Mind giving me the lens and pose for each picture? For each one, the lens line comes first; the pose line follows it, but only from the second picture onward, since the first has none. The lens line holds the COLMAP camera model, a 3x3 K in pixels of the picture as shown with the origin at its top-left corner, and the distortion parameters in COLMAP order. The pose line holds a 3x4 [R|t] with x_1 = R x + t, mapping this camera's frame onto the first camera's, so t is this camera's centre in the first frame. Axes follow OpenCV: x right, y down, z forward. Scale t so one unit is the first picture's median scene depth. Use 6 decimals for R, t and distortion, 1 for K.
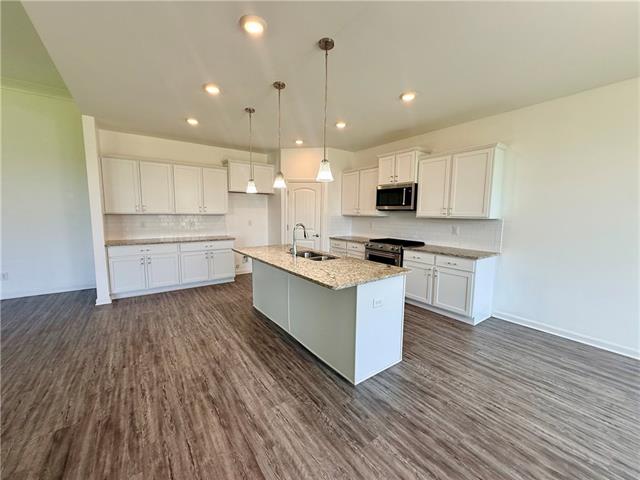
lens RADIAL K [[255.2, 0, 318.5], [0, 255.2, 240.1], [0, 0, 1]] dist [0.000259, -0.000141]
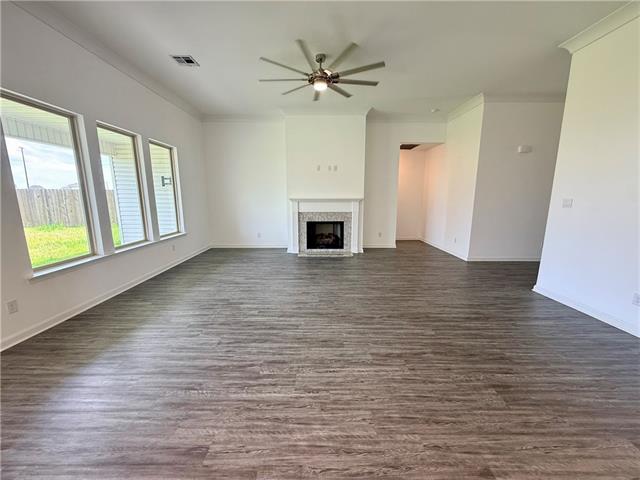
lens RADIAL K [[255.2, 0, 318.5], [0, 255.2, 240.1], [0, 0, 1]] dist [0.000259, -0.000141]
pose [[-0.583851, 0.130007, -0.801384, -0.391667], [-0.095283, 0.969301, 0.226666, -0.114590], [0.806250, 0.208698, -0.553540, 1.018993]]
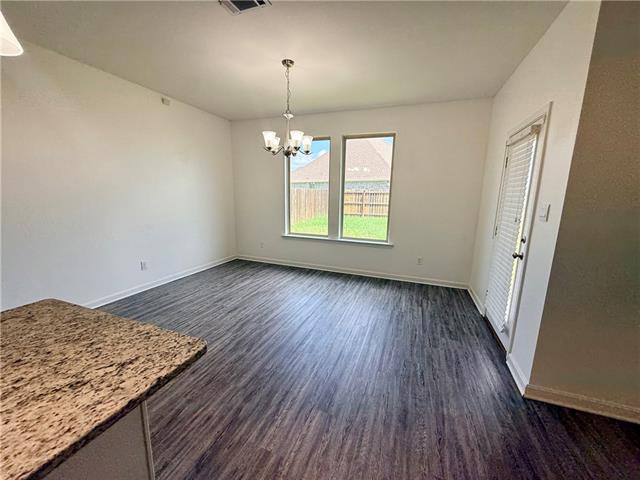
lens RADIAL K [[255.2, 0, 318.5], [0, 255.2, 240.1], [0, 0, 1]] dist [0.000259, -0.000141]
pose [[-0.550371, -0.176081, 0.816142, -0.286270], [0.062214, 0.966142, 0.250397, -0.081700], [-0.832599, 0.188586, -0.520782, 0.711643]]
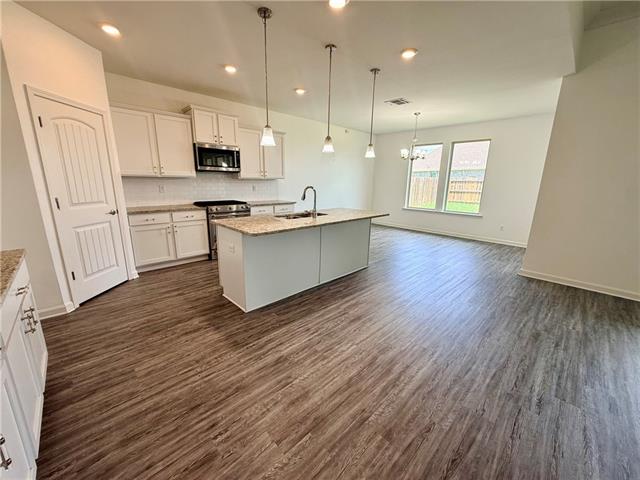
lens RADIAL K [[255.2, 0, 318.5], [0, 255.2, 240.1], [0, 0, 1]] dist [0.000259, -0.000141]
pose [[-0.142067, -0.244087, 0.959291, -1.315095], [0.084352, 0.962610, 0.257424, -0.136318], [-0.986256, 0.117490, -0.116166, 1.261517]]
